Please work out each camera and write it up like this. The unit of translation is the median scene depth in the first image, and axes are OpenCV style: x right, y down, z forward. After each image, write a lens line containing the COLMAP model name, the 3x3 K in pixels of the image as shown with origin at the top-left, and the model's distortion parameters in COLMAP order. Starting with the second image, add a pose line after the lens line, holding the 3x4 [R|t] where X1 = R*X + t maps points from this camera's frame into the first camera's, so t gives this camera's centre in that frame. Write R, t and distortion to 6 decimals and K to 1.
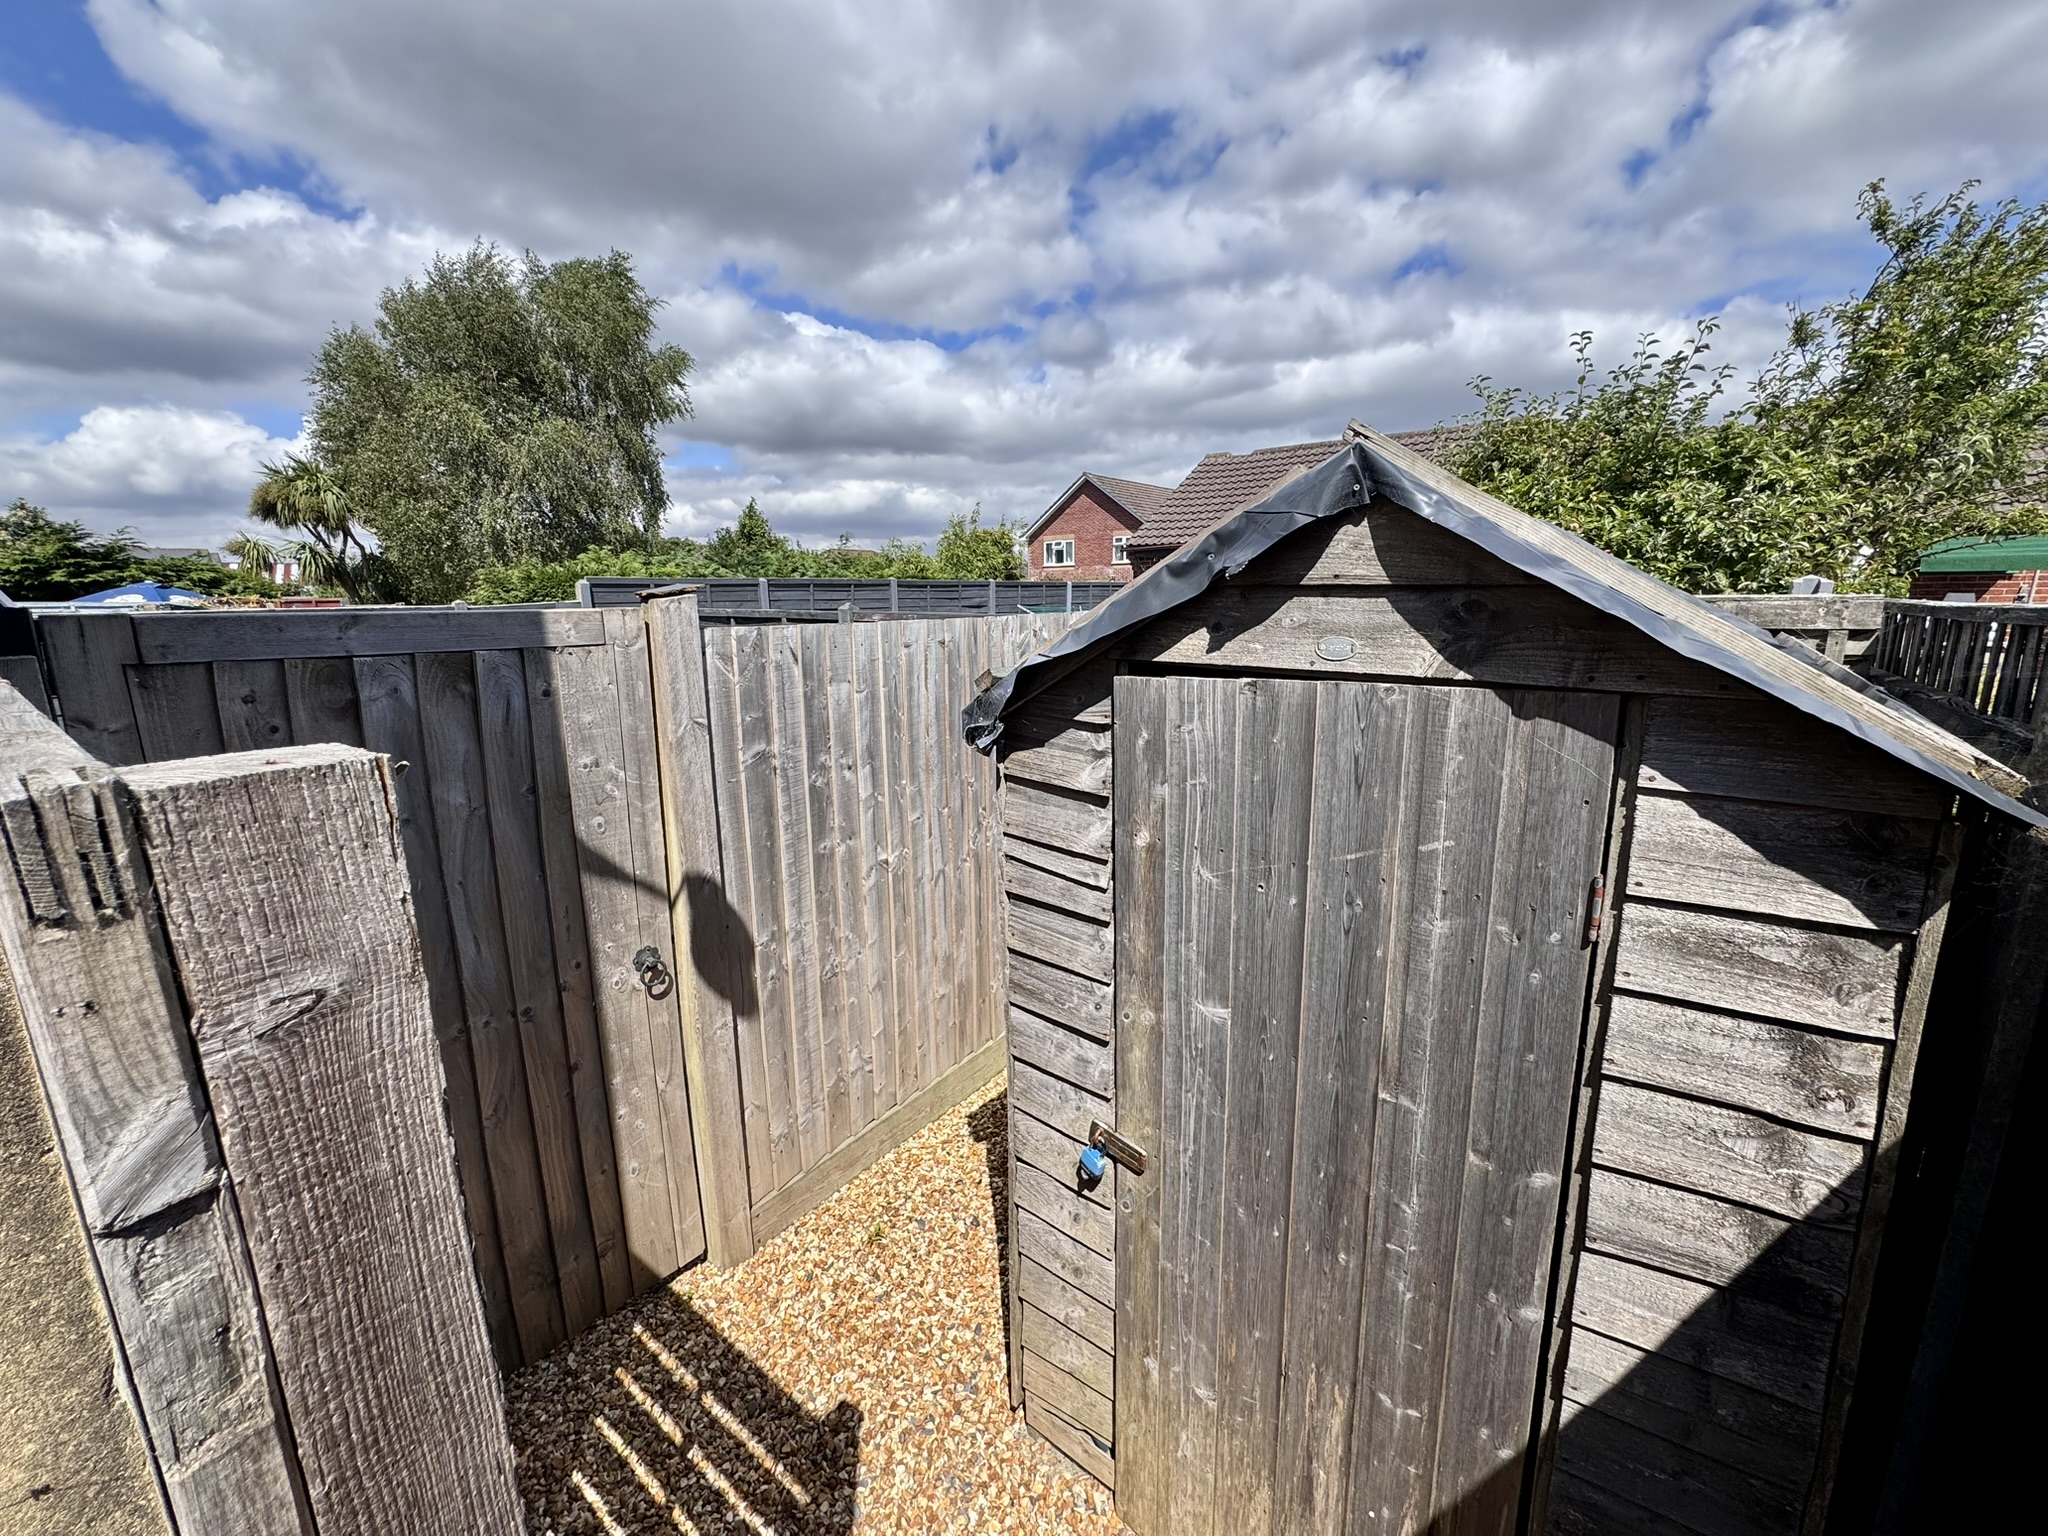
lens RADIAL K [[817.5, 0, 1024.0], [0, 817.5, 768.0], [0, 0, 1]] dist [-0.000093, 0.000063]
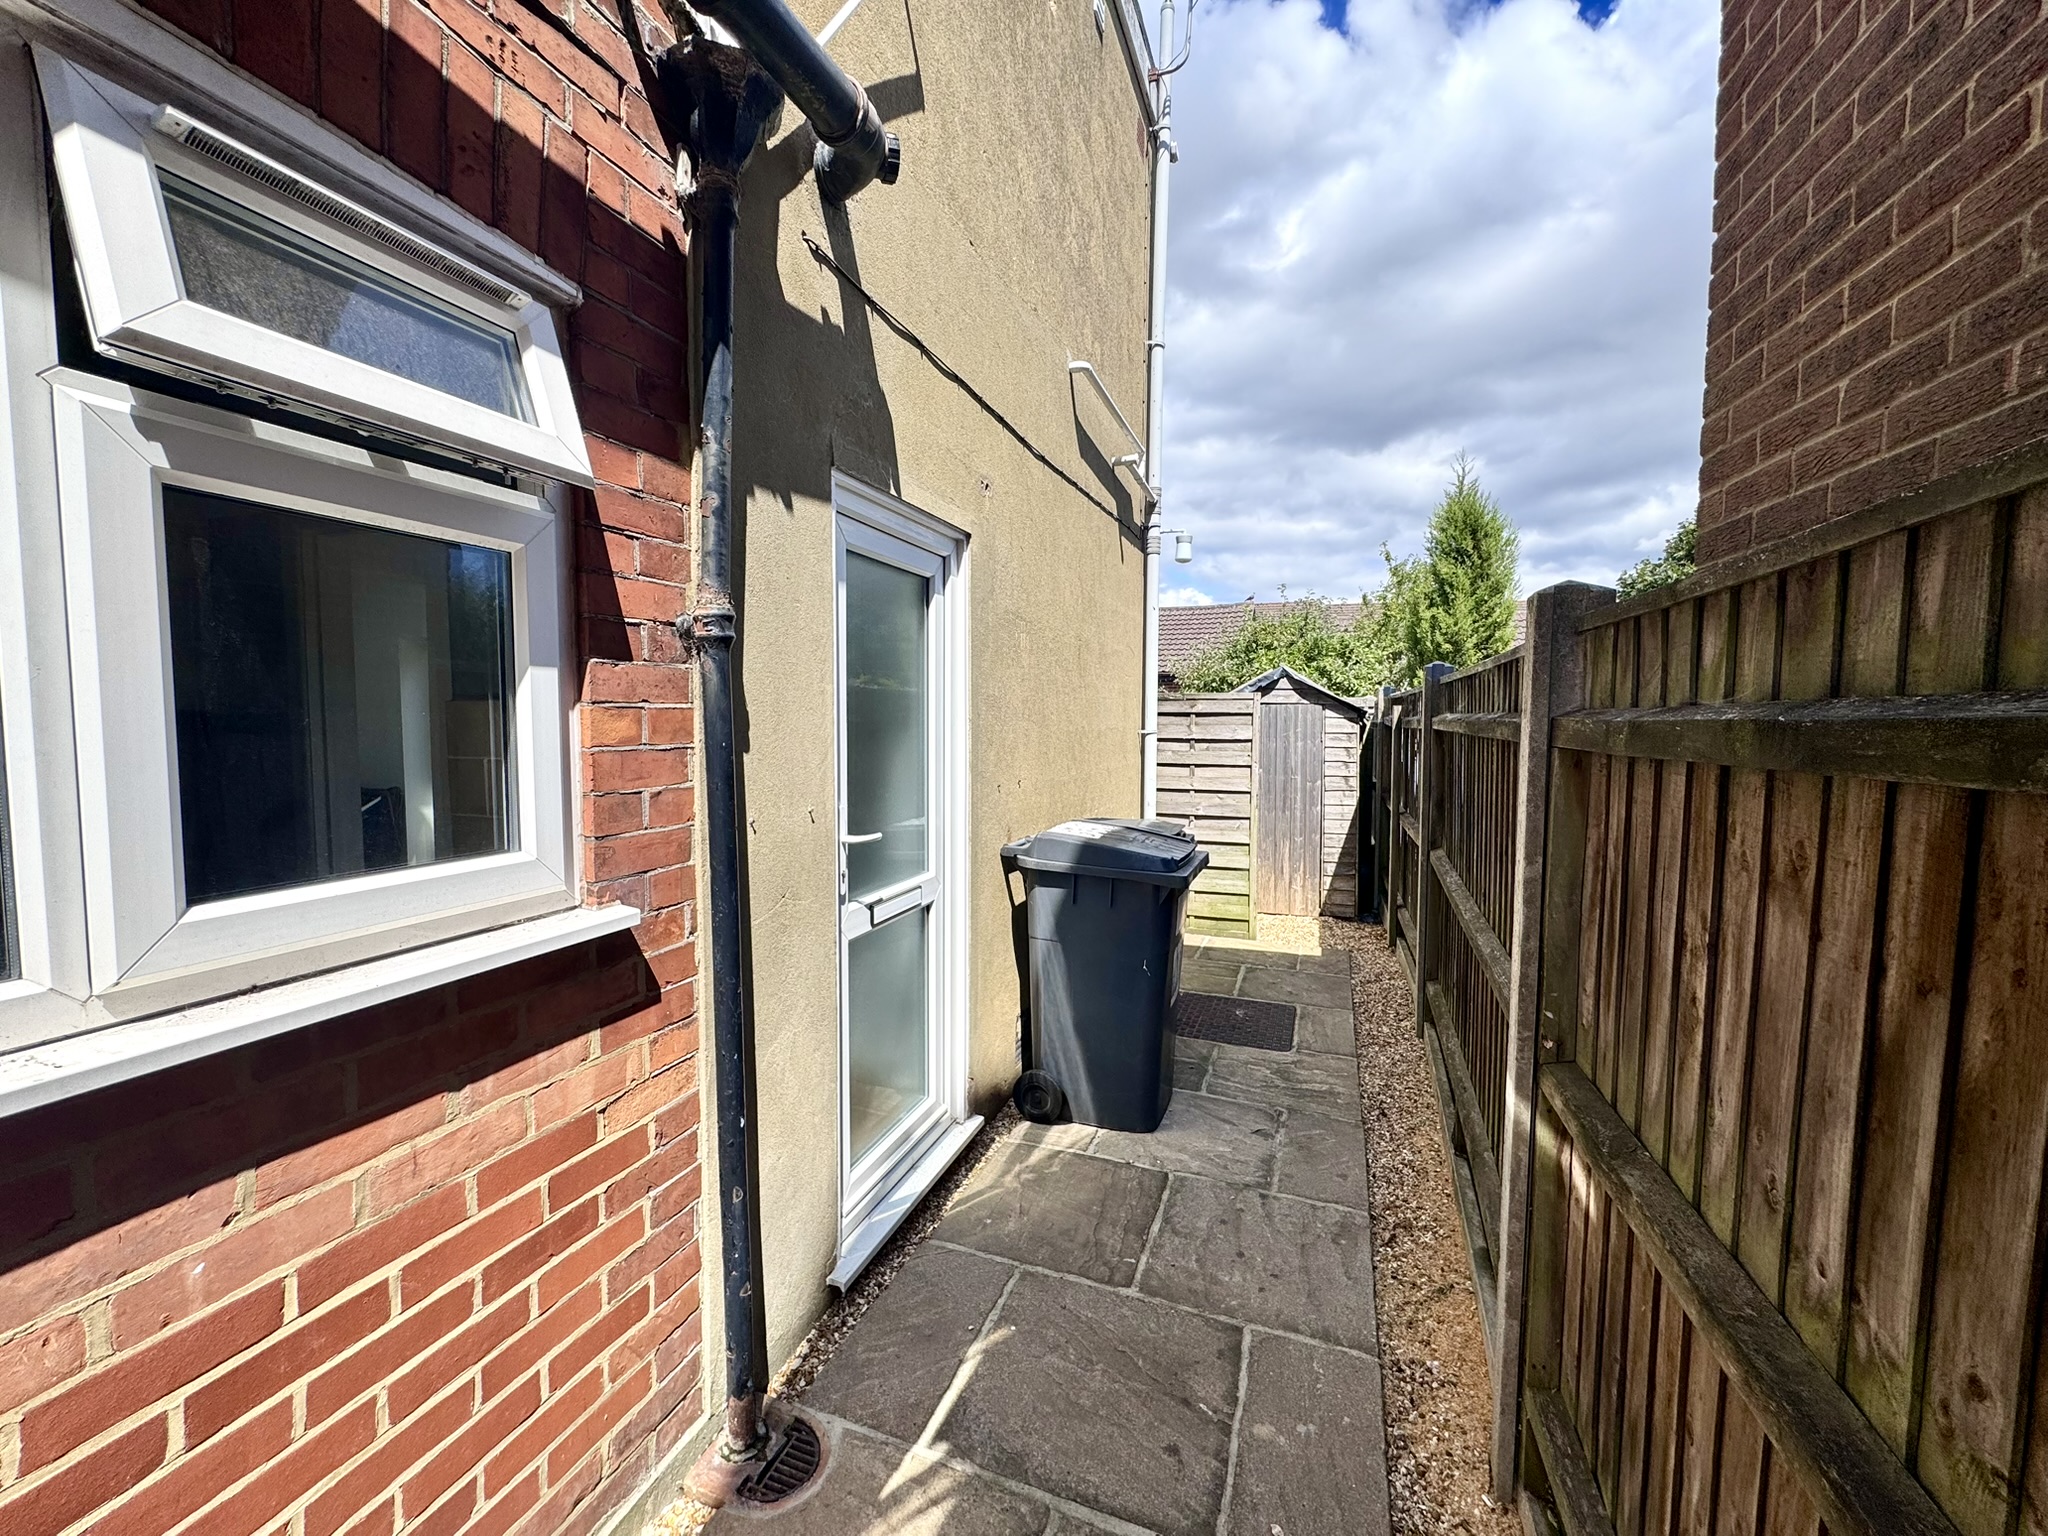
lens RADIAL K [[817.5, 0, 1024.0], [0, 817.5, 768.0], [0, 0, 1]] dist [-0.000093, 0.000063]
pose [[0.956608, -0.003537, 0.291356, -3.088800], [0.045097, 0.989675, -0.136053, 1.059630], [-0.287866, 0.143288, 0.946890, -3.963233]]
